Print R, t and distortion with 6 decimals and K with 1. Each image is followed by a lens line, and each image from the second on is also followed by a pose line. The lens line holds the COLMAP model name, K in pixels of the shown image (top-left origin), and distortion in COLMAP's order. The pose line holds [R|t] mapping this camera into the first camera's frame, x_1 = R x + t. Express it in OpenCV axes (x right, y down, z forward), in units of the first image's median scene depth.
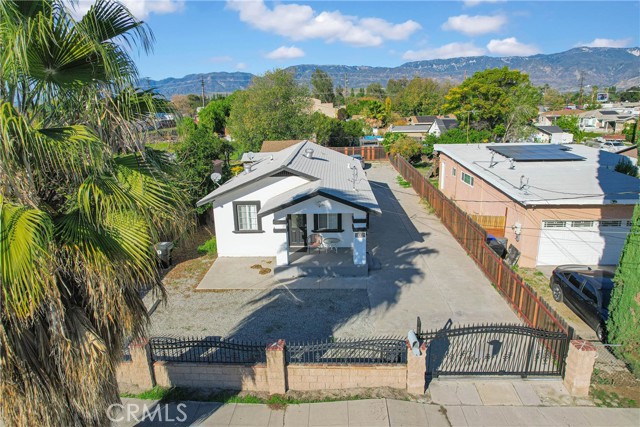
lens RADIAL K [[410.1, 0, 319.4], [0, 410.1, 218.0], [0, 0, 1]] dist [-0.073731, 0.070273]
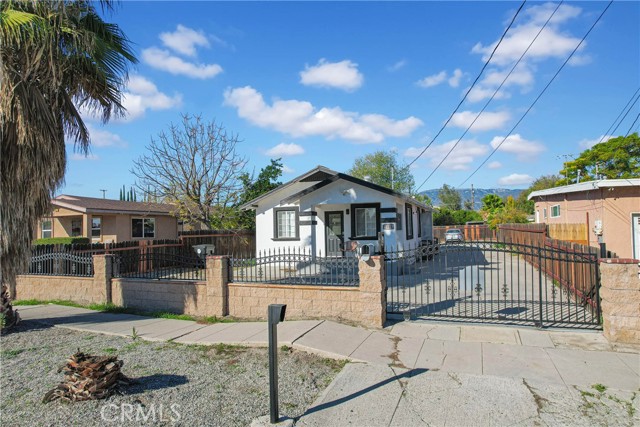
lens RADIAL K [[410.1, 0, 319.4], [0, 410.1, 218.0], [0, 0, 1]] dist [-0.073731, 0.070273]
pose [[0.949694, -0.004456, -0.313148, 0.231889], [-0.086021, 0.957729, -0.274509, 0.275660], [0.301134, 0.287637, 0.909166, 0.135562]]
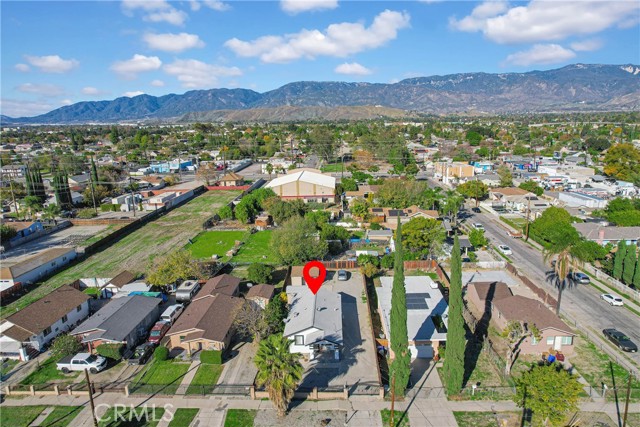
lens RADIAL K [[410.1, 0, 319.4], [0, 410.1, 218.0], [0, 0, 1]] dist [-0.073731, 0.070273]
pose [[0.999998, 0.000440, 0.002105, -0.042440], [-0.000365, 0.999376, -0.035312, -0.859033], [-0.002119, 0.035311, 0.999374, -2.164631]]
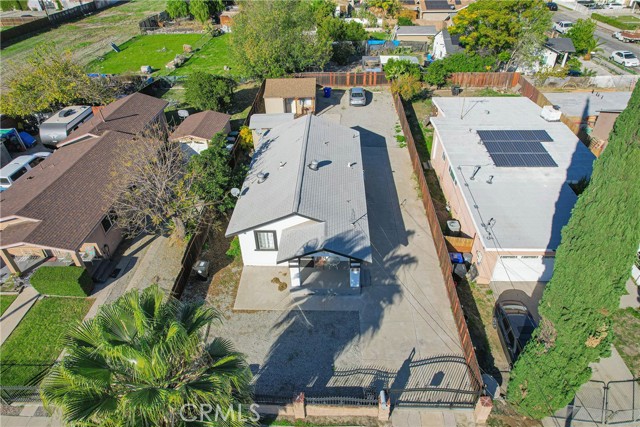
lens RADIAL K [[410.1, 0, 319.4], [0, 410.1, 218.0], [0, 0, 1]] dist [-0.073731, 0.070273]
pose [[0.999999, 0.000598, 0.000843, -0.016323], [-0.000858, 0.934627, 0.355629, -0.566082], [-0.000575, -0.355630, 0.934627, -0.157218]]
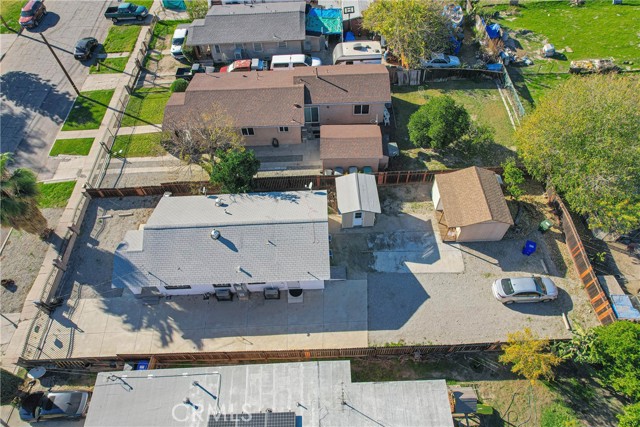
lens RADIAL K [[410.1, 0, 319.4], [0, 410.1, 218.0], [0, 0, 1]] dist [-0.073731, 0.070273]
pose [[0.063628, 0.834861, -0.546771, 0.870849], [-0.230109, 0.545392, 0.805976, -1.728569], [0.971083, 0.074534, 0.226811, 1.365405]]
